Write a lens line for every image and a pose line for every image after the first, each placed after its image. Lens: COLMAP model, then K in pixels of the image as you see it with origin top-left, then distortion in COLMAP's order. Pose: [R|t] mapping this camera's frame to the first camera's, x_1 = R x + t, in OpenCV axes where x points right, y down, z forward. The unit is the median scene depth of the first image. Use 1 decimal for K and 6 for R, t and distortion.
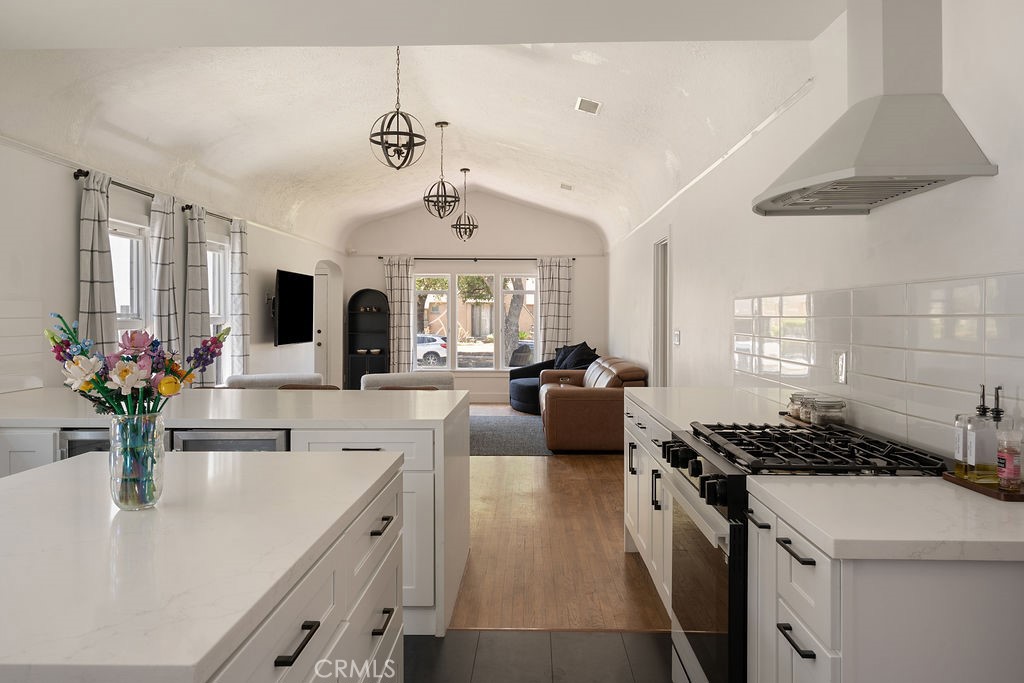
lens RADIAL K [[766.6, 0, 517.7], [0, 766.6, 321.0], [0, 0, 1]] dist [-0.011200, -0.003981]
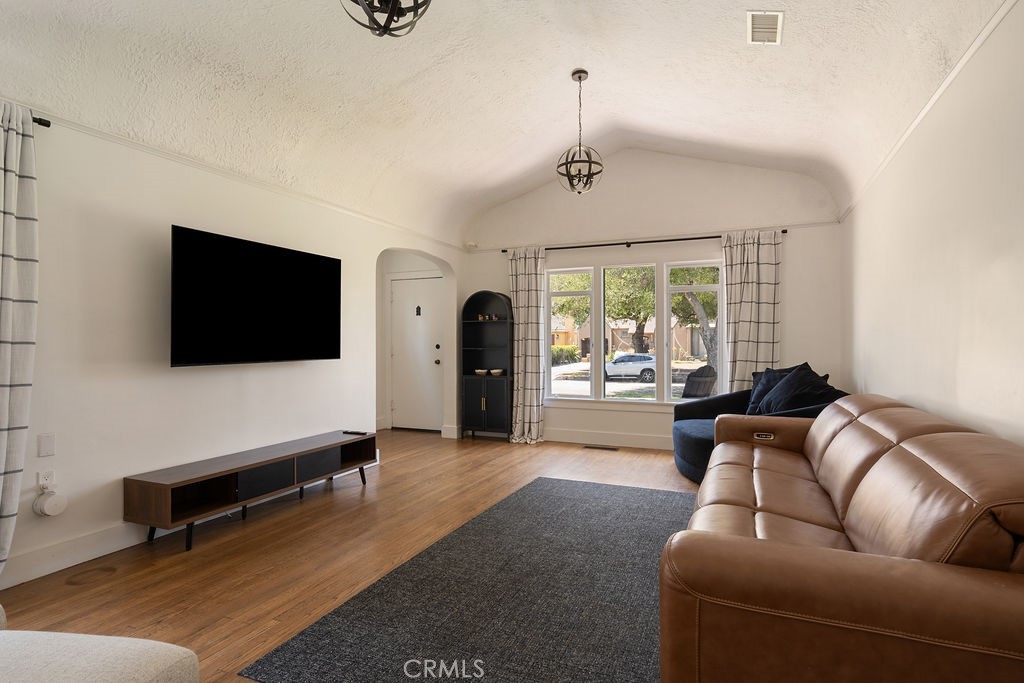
lens RADIAL K [[538.0, 0, 510.6], [0, 538.0, 342.1], [0, 0, 1]] dist [-0.002776, -0.001099]
pose [[0.920735, -0.003855, -0.390170, 0.038381], [0.001855, 0.999983, -0.005501, 0.012442], [0.390185, 0.004341, 0.920726, 0.509516]]
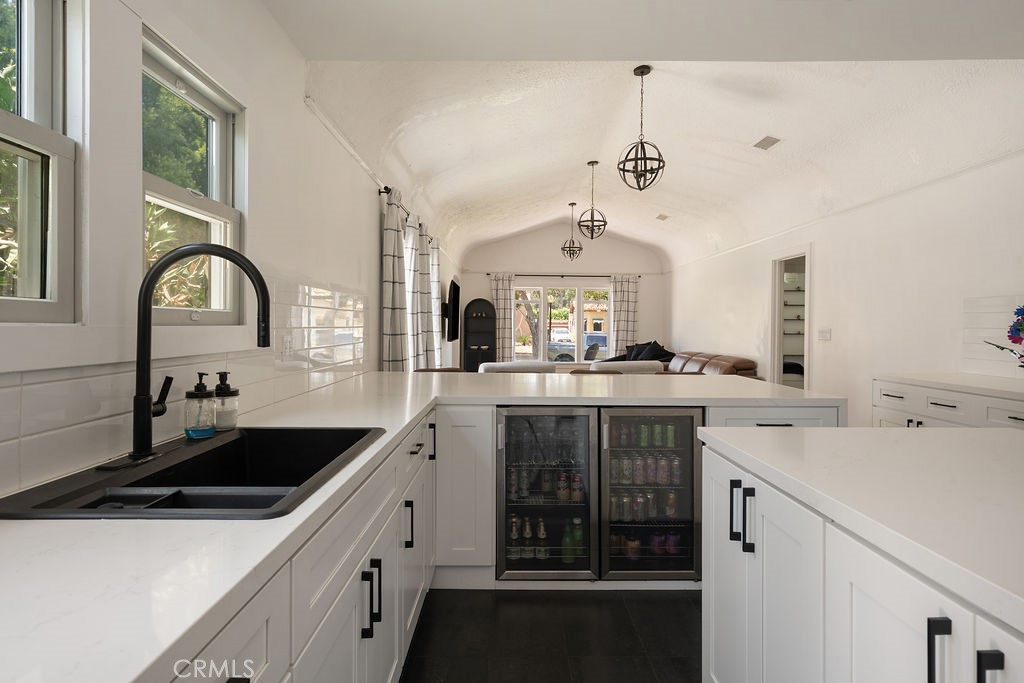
lens RADIAL K [[573.1, 0, 507.9], [0, 573.1, 334.8], [0, 0, 1]] dist [0.006189, 0.000782]
pose [[0.999898, 0.005636, 0.013087, -0.160148], [-0.005775, 0.999927, 0.010636, 0.007839], [-0.013026, -0.010710, 0.999858, 0.045434]]
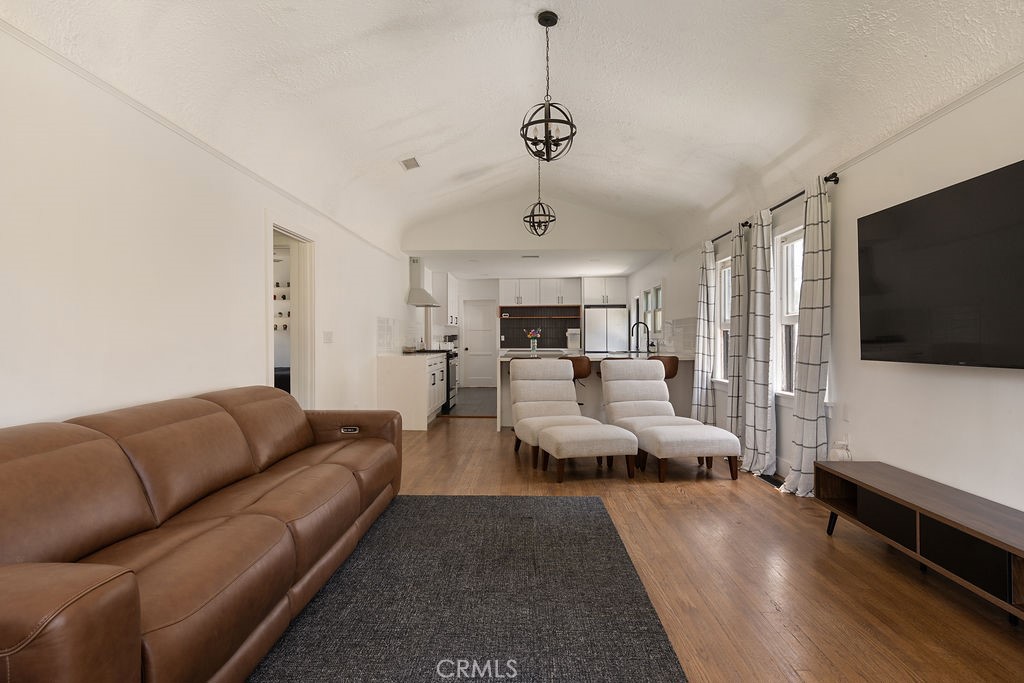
lens RADIAL K [[538.0, 0, 512.8], [0, 538.0, 341.4], [0, 0, 1]] dist [-0.002776, -0.001099]
pose [[-0.999852, 0.004800, 0.016530, -0.049545], [0.004905, 0.999968, 0.006359, 0.011606], [-0.016499, 0.006439, -0.999843, 0.950910]]
